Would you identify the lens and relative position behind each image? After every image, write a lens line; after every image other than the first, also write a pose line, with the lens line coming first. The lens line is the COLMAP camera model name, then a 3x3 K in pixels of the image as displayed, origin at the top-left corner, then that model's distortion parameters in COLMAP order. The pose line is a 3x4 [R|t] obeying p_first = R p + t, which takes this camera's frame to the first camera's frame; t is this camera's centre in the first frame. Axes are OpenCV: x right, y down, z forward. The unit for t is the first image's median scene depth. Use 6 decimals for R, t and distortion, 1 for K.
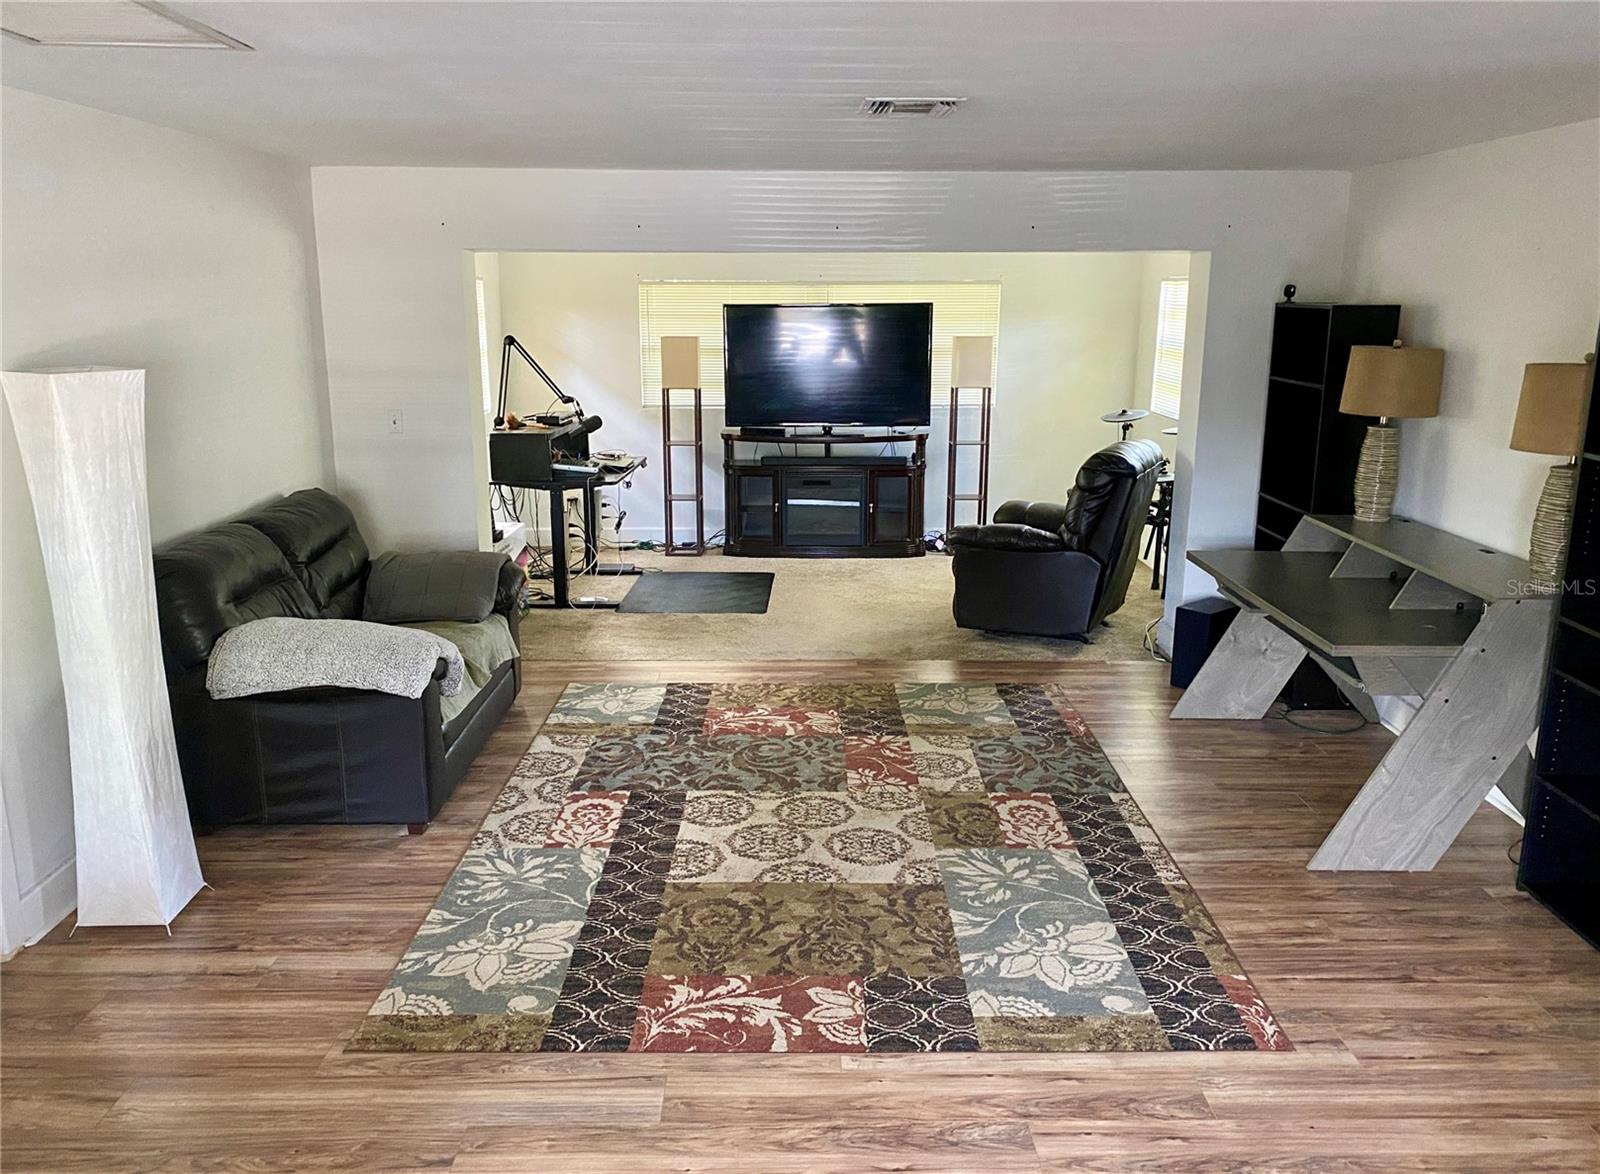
lens RADIAL K [[1249.9, 0, 800.0], [0, 1249.9, 587.0], [0, 0, 1]] dist [0.109570, -0.248987]
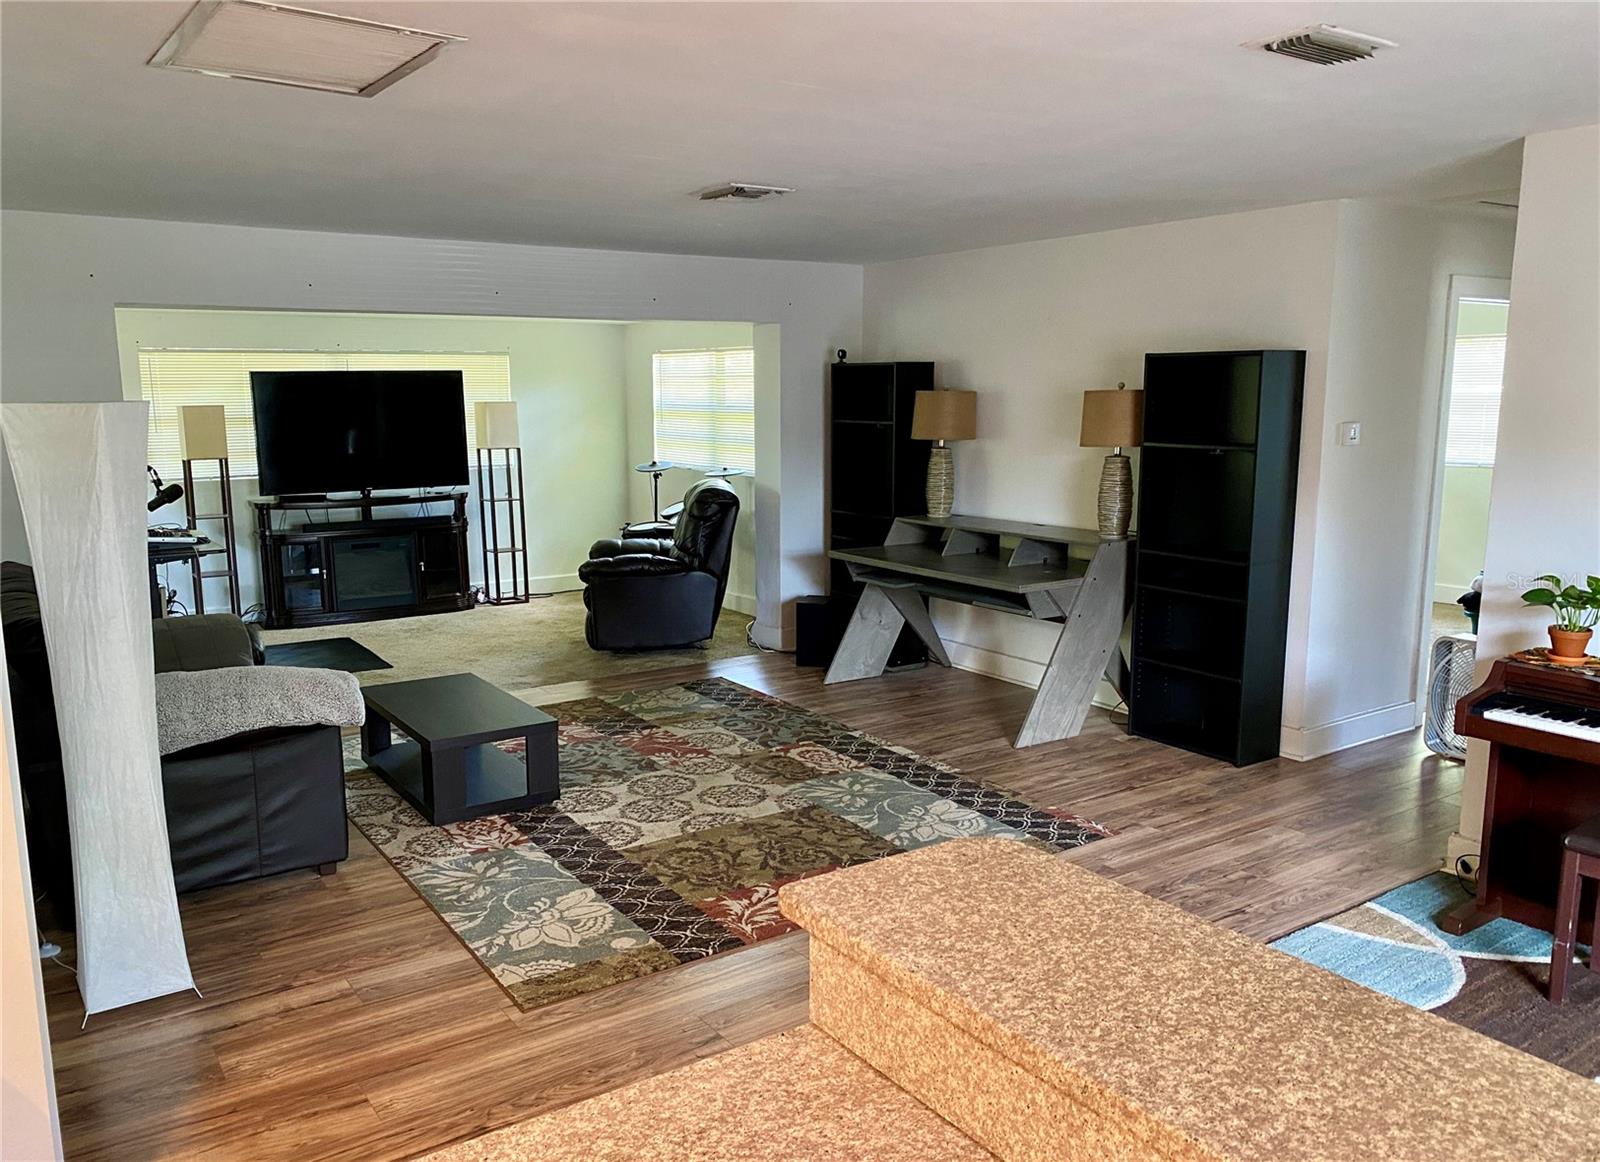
lens RADIAL K [[1235.1, 0, 800.0], [0, 1235.1, 581.0], [0, 0, 1]] dist [0.138416, -0.338798]
pose [[0.830429, -0.094562, 0.549040, -0.484675], [0.134723, 0.990327, -0.033204, 0.047238], [-0.540589, 0.101542, 0.835136, -0.040772]]
